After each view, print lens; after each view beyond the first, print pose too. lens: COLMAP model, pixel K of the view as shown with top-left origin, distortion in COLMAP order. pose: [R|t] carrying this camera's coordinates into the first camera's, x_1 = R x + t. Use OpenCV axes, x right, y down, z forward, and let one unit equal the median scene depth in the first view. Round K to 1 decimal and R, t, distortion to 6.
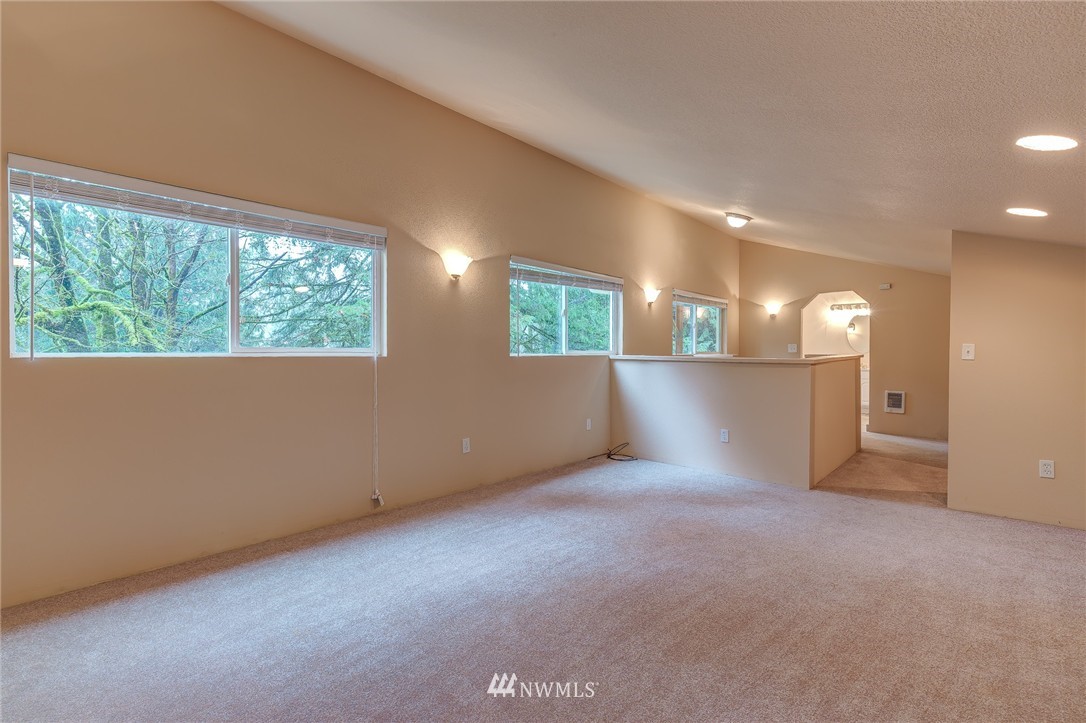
lens RADIAL K [[512.1, 0, 539.5], [0, 512.1, 358.5], [0, 0, 1]] dist [0.000876, -0.000261]
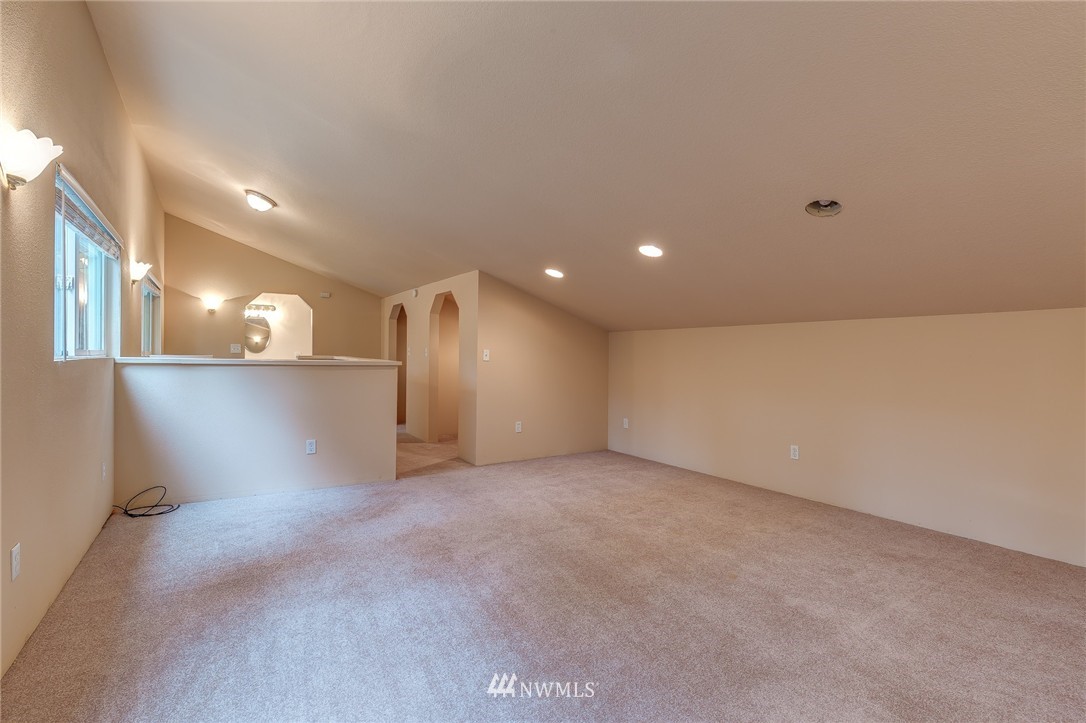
lens RADIAL K [[512.1, 0, 539.5], [0, 512.1, 358.5], [0, 0, 1]] dist [0.000876, -0.000261]
pose [[0.230361, -0.003836, 0.973098, -0.382547], [0.001906, 0.999992, 0.003490, -0.006243], [-0.973103, 0.001051, 0.230366, 0.364693]]
